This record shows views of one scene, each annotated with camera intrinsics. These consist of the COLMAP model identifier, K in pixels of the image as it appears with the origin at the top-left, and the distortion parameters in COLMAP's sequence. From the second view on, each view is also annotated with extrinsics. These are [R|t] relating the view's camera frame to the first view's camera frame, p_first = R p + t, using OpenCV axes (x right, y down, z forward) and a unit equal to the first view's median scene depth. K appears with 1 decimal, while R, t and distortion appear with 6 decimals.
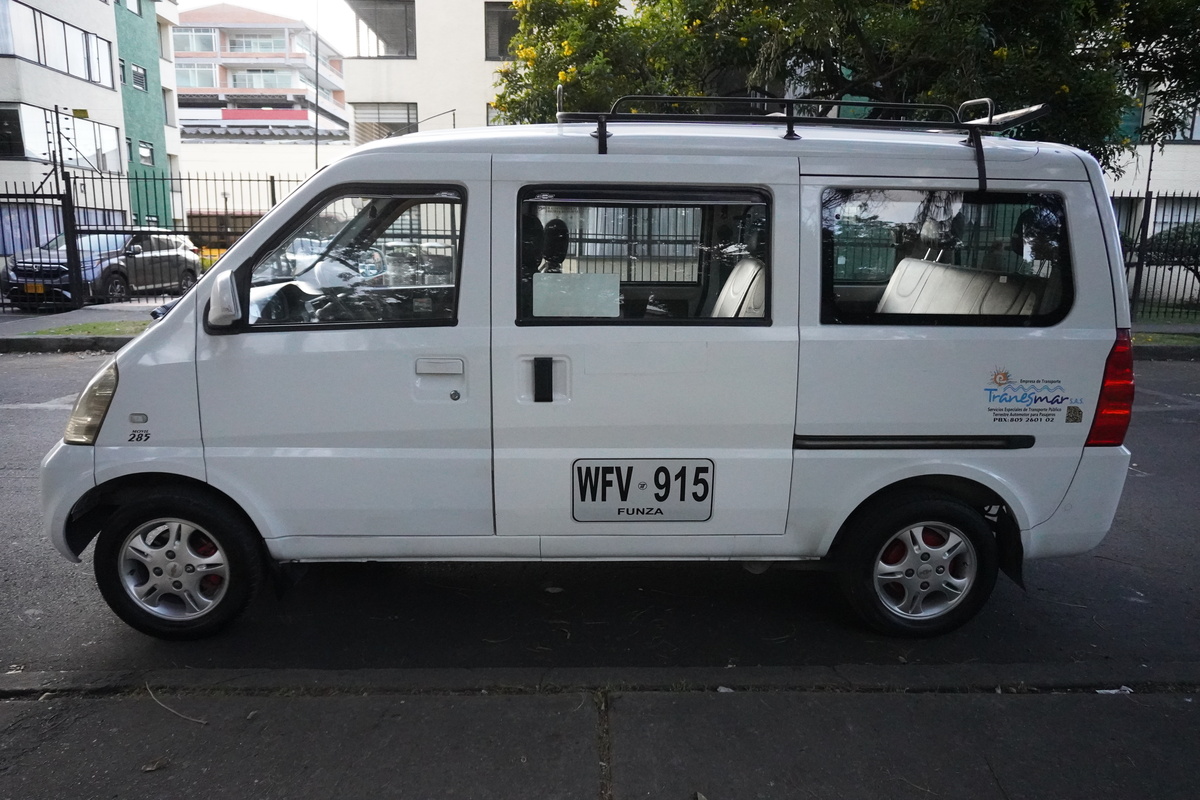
lens RADIAL K [[828.3, 0, 600.0], [0, 828.3, 400.0], [0, 0, 1]] dist [0.000938, 0.003545]
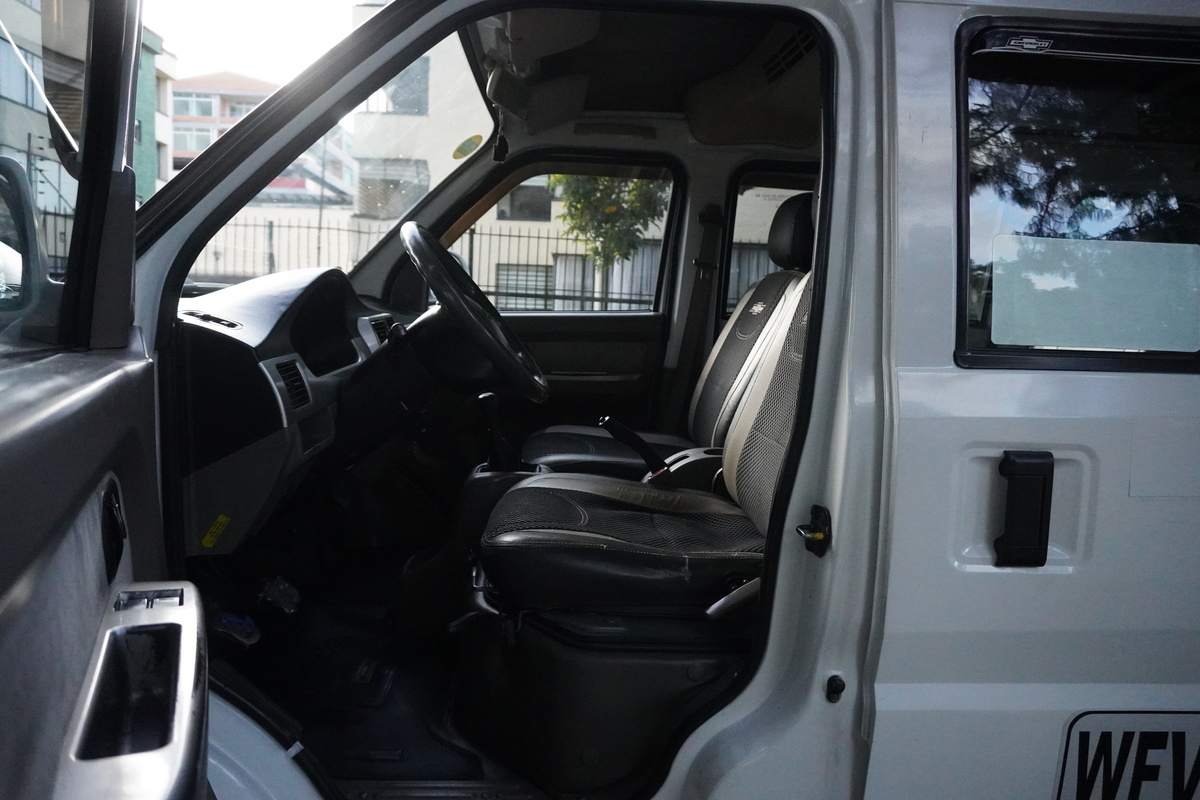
lens RADIAL K [[802.1, 0, 600.0], [0, 802.1, 400.0], [0, 0, 1]] dist [0.081239, -0.083097]
pose [[0.999338, 0.025943, 0.025524, -0.058757], [-0.023625, 0.995905, -0.087264, -0.007916], [-0.027684, 0.086603, 0.995858, 0.133932]]
